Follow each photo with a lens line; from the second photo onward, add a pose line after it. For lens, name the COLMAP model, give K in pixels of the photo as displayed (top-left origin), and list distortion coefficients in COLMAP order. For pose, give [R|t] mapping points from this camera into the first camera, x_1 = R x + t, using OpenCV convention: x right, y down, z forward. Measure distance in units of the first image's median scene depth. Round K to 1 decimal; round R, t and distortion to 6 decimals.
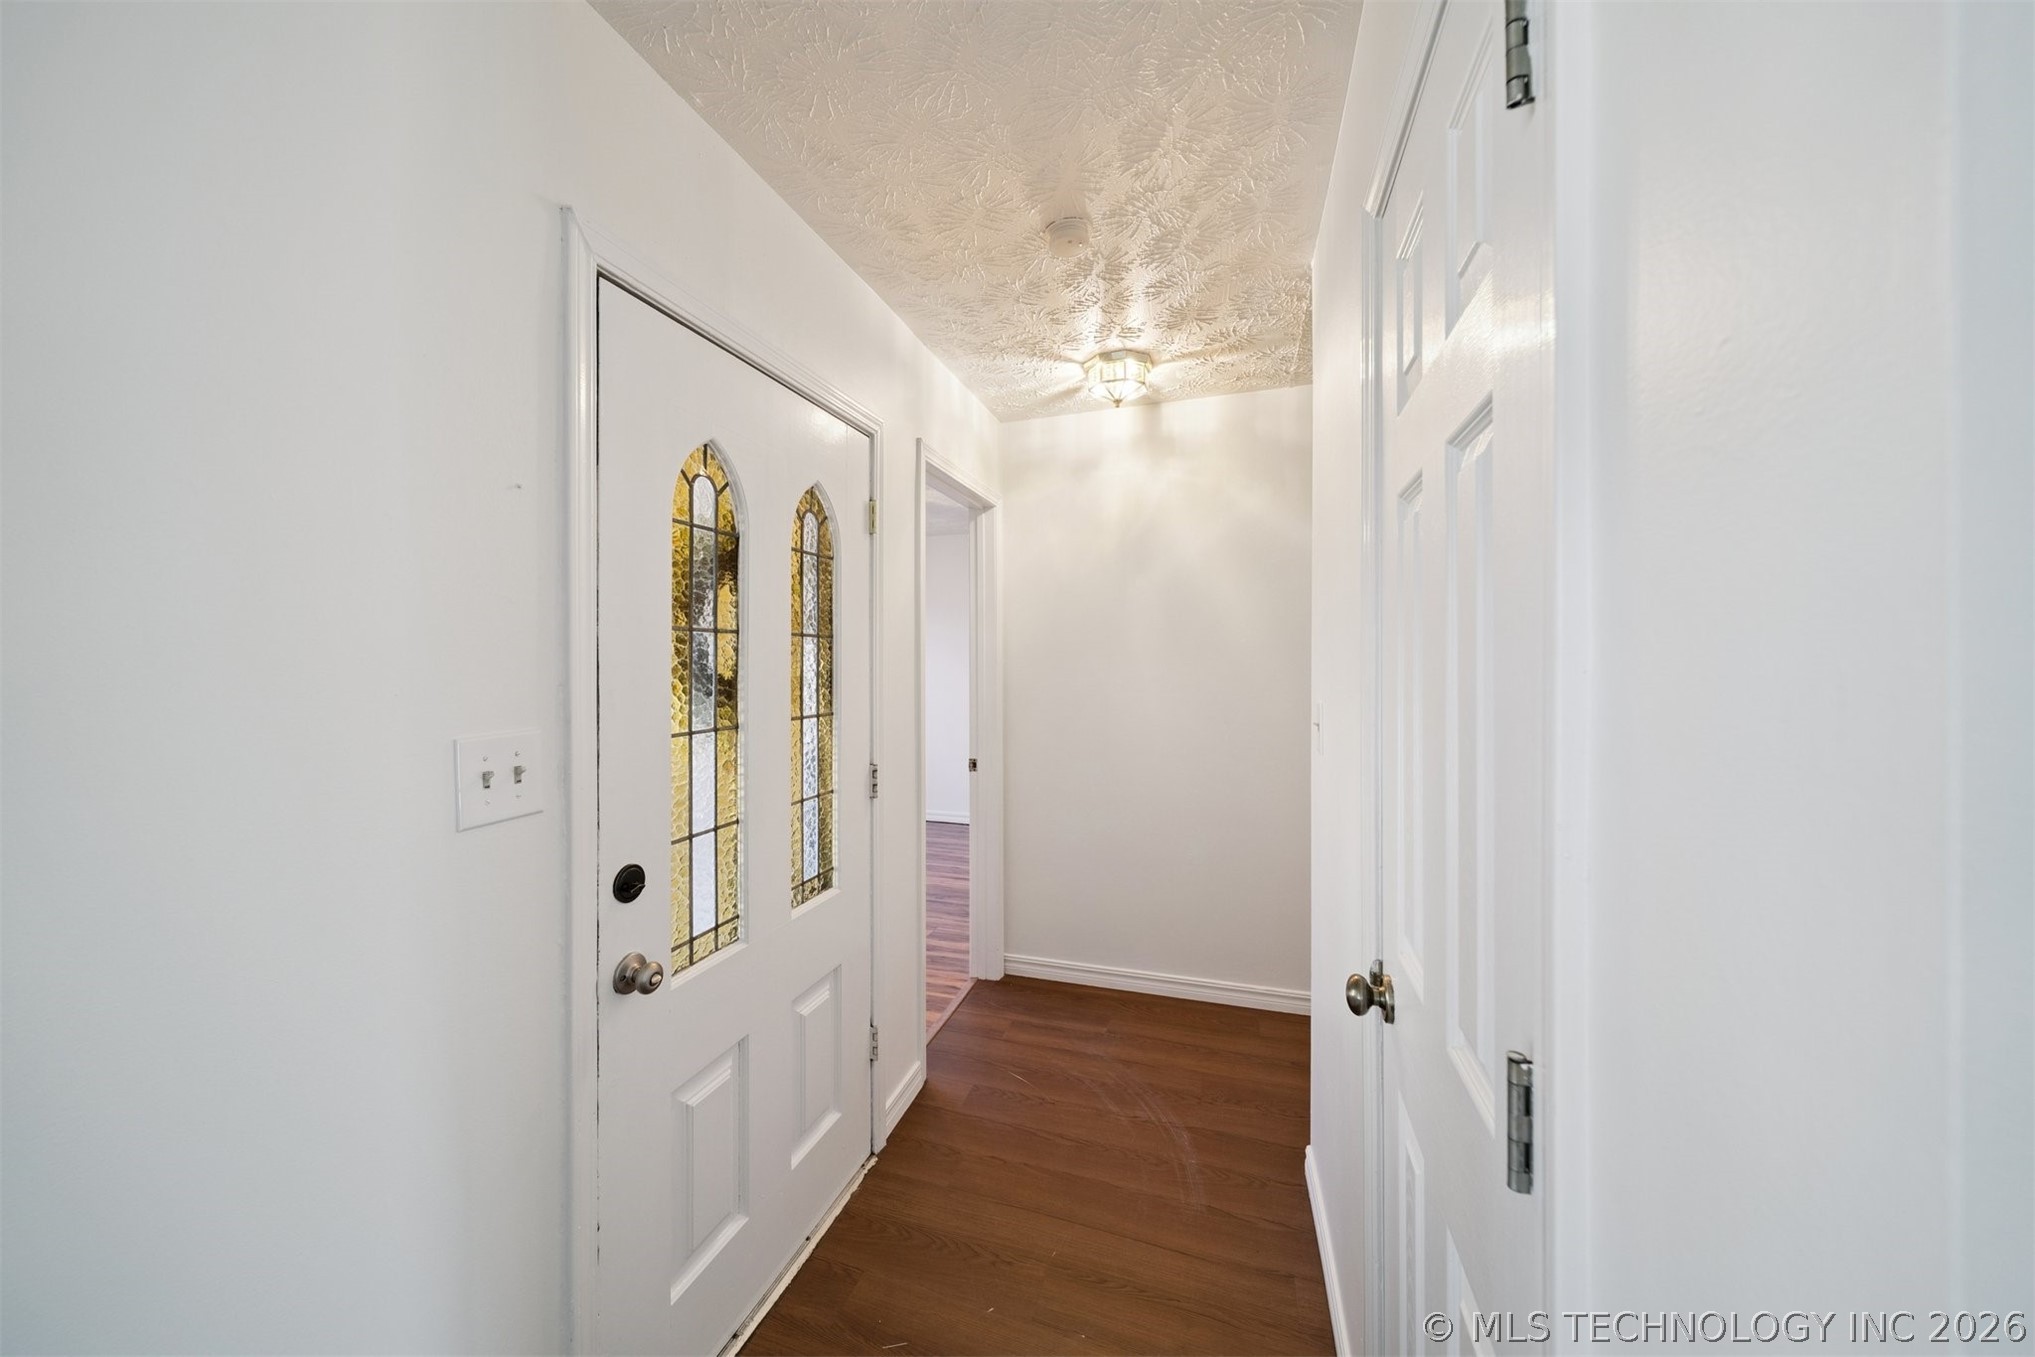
lens RADIAL K [[714.1, 0, 1002.5], [0, 714.1, 666.9], [0, 0, 1]] dist [0.000622, -0.001813]
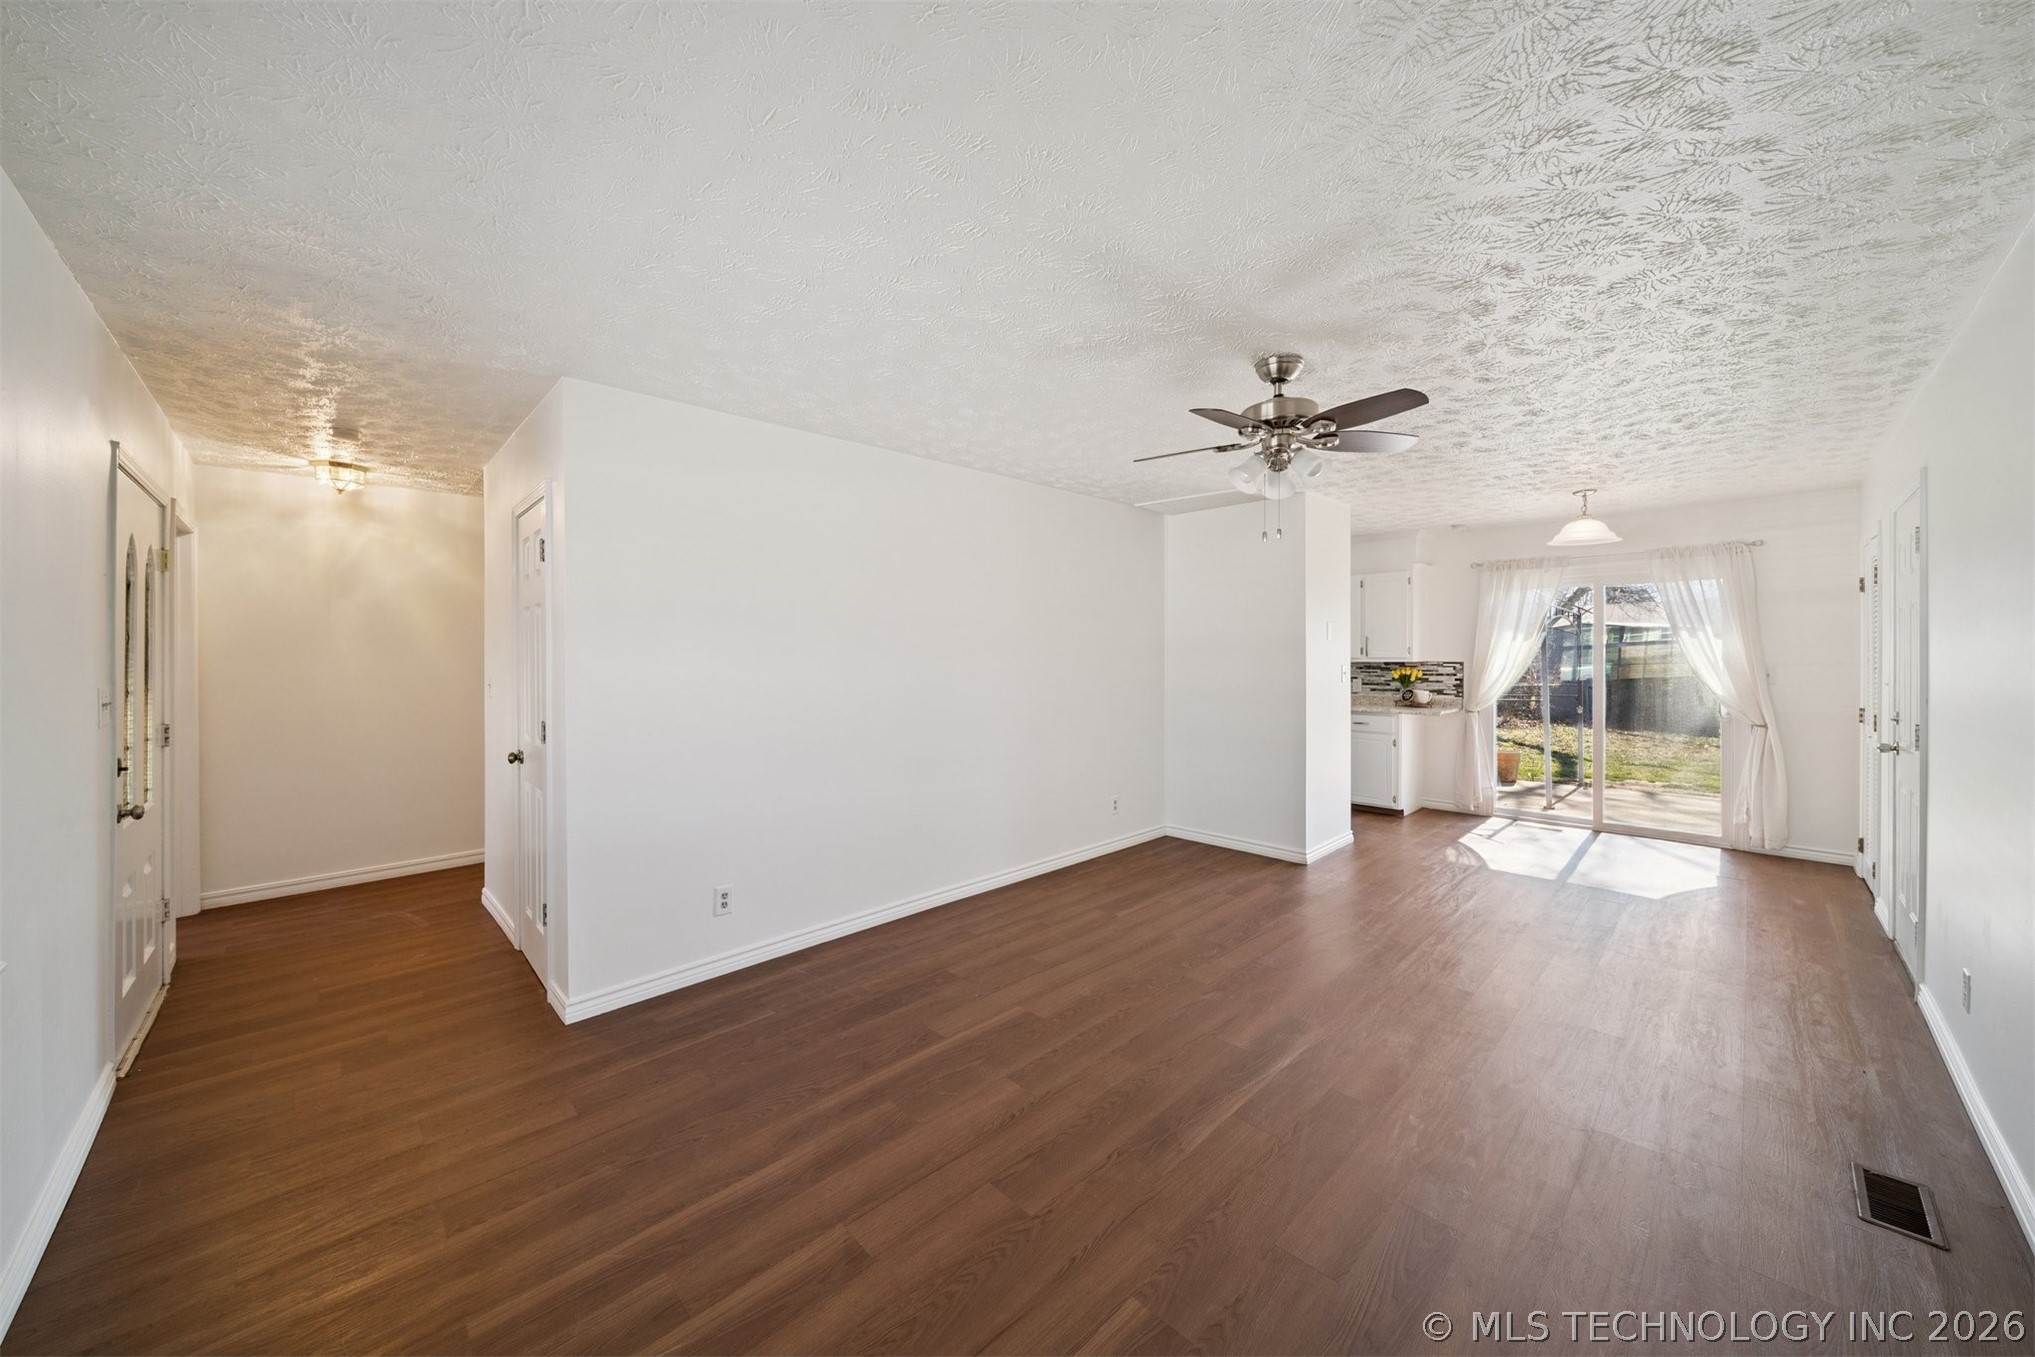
lens RADIAL K [[721.9, 0, 984.8], [0, 721.9, 664.7], [0, 0, 1]] dist [-0.000904, -0.000137]
pose [[0.487651, -0.005183, 0.873023, -0.707429], [0.003727, 0.999986, 0.003856, 0.012725], [-0.873031, 0.001373, 0.487663, -1.335000]]
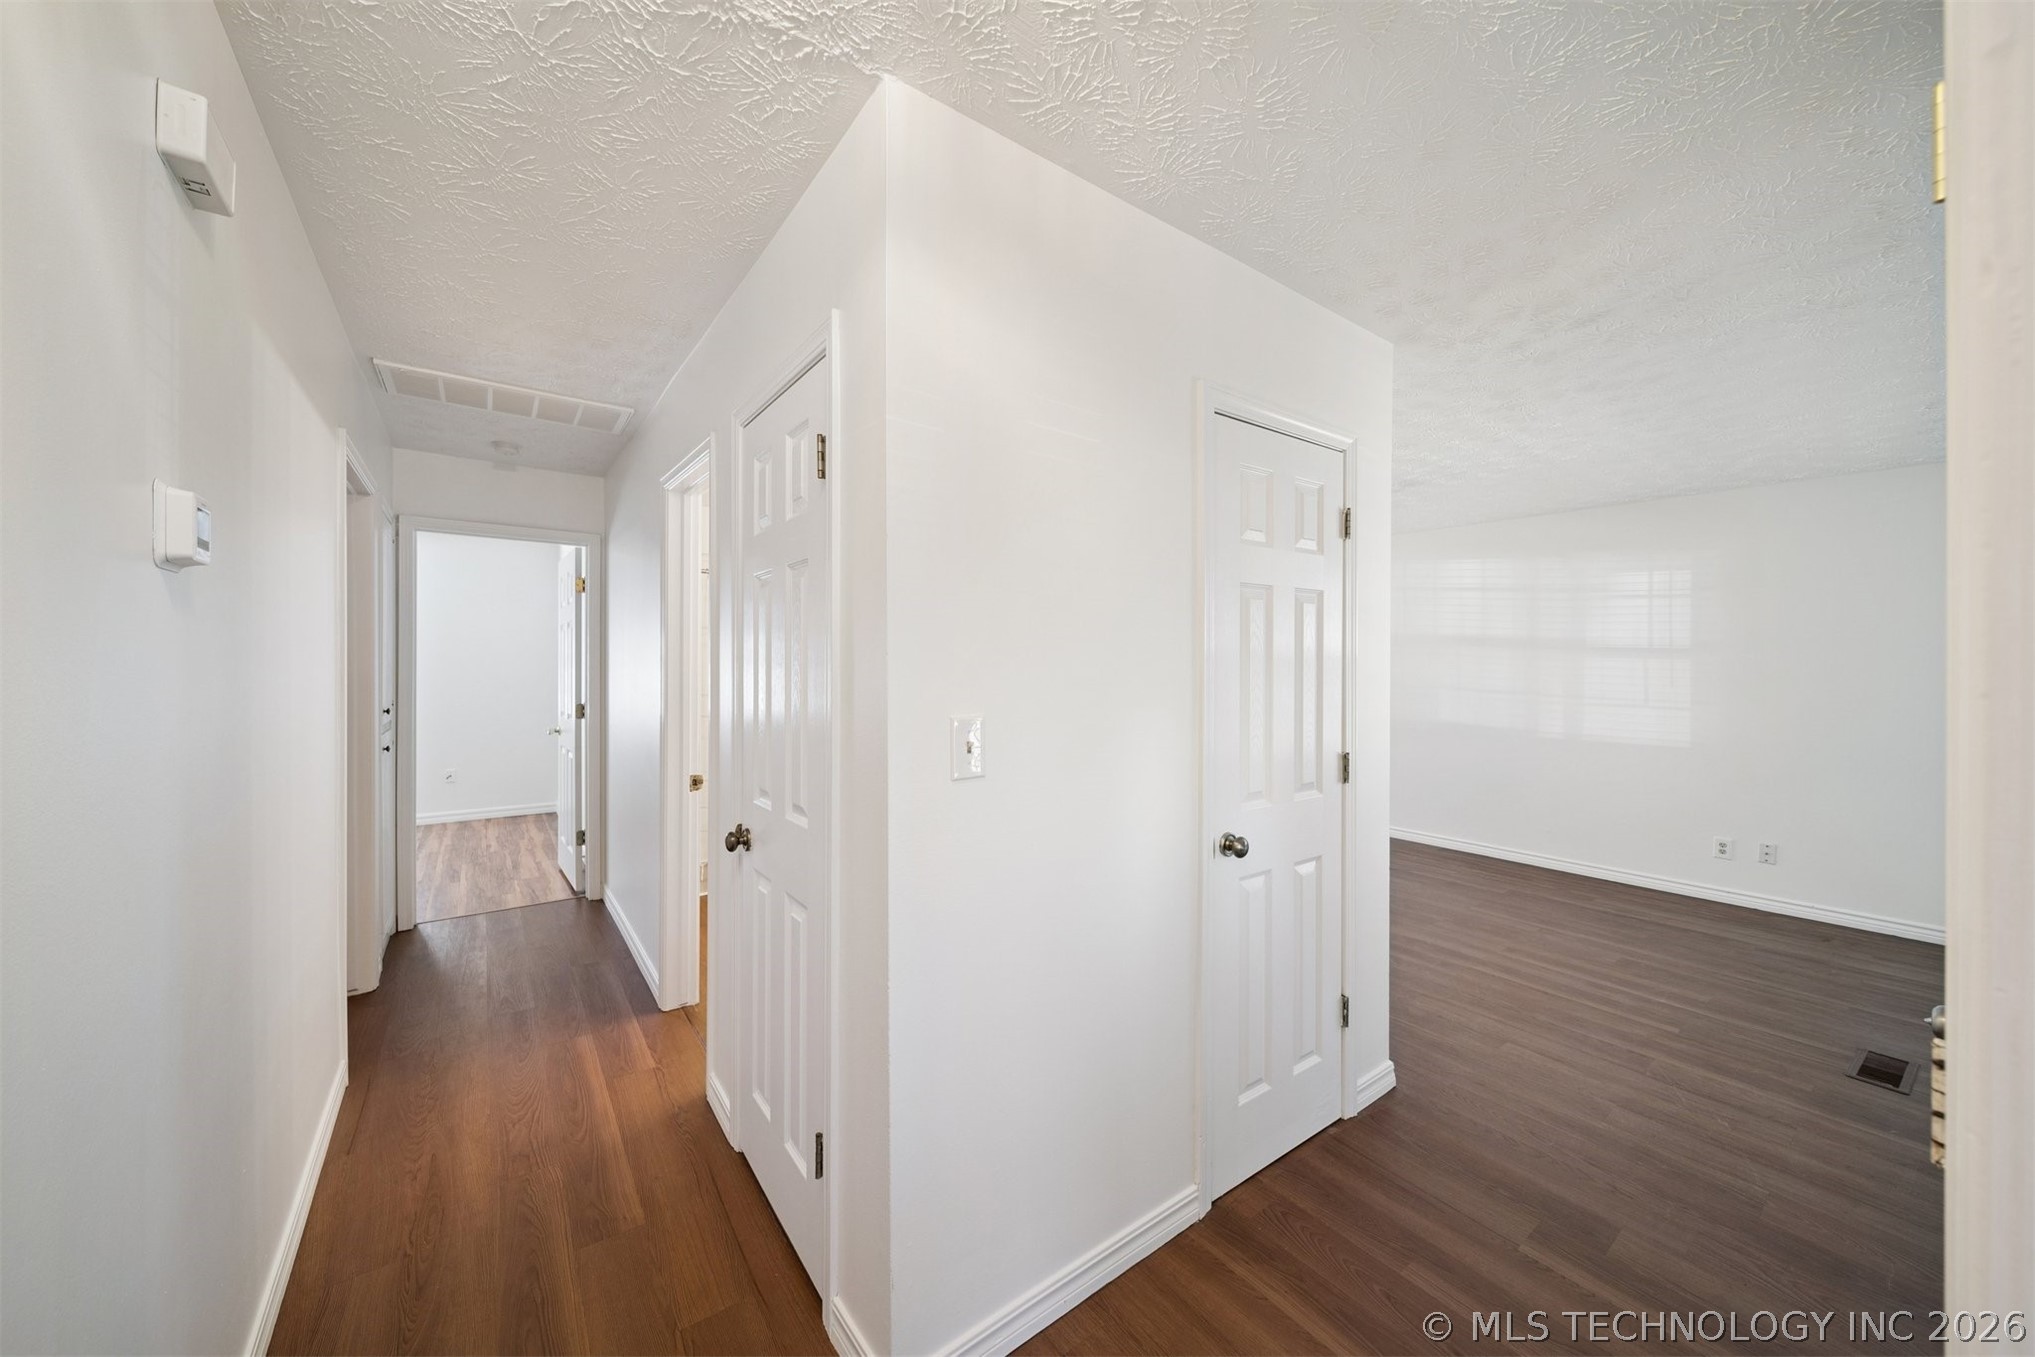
lens RADIAL K [[714.1, 0, 1002.5], [0, 714.1, 666.9], [0, 0, 1]] dist [0.000622, -0.001813]
pose [[-0.806582, 0.002782, 0.591116, -0.043578], [0.005449, 0.999981, 0.002730, -0.012145], [-0.591098, 0.005423, -0.806582, 1.548380]]
